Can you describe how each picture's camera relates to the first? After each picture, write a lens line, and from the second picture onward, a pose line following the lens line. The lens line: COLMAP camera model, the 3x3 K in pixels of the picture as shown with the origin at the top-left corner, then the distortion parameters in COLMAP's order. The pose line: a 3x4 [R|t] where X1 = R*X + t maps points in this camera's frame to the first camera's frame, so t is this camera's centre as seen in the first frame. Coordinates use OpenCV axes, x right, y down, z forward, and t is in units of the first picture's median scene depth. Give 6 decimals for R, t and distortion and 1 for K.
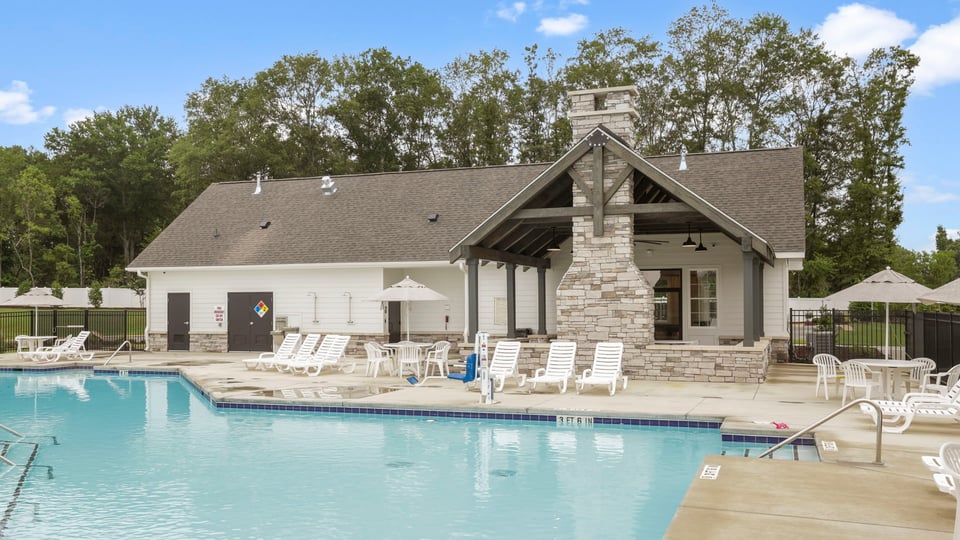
lens RADIAL K [[873.4, 0, 478.1], [0, 873.4, 297.2], [0, 0, 1]] dist [0.072668, -0.109411]
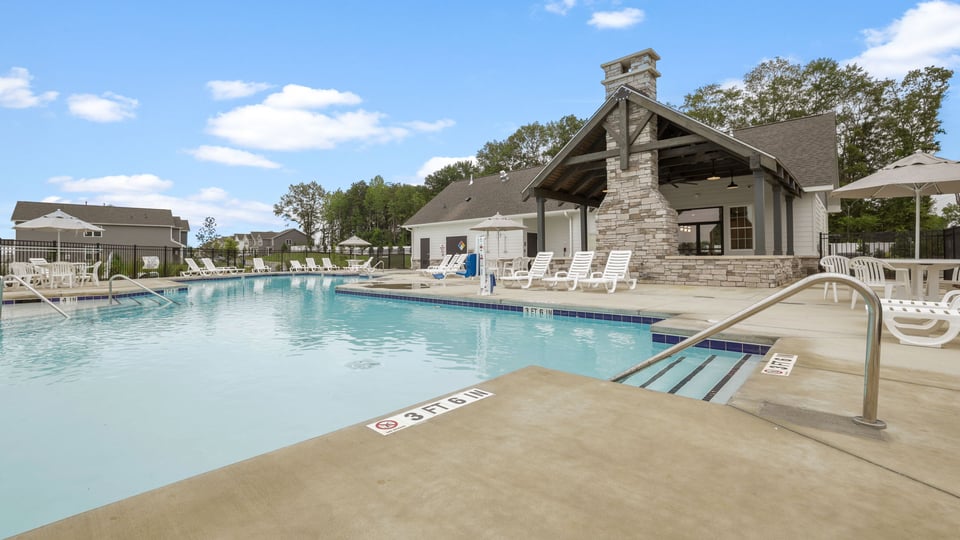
lens RADIAL K [[424.7, 0, 478.7], [0, 424.7, 249.9], [0, 0, 1]] dist [-0.000400, 0.000609]
pose [[0.929253, -0.010348, -0.369300, 0.046315], [0.007349, 0.999928, -0.009528, 0.013797], [0.369372, 0.006140, 0.929261, 0.096906]]
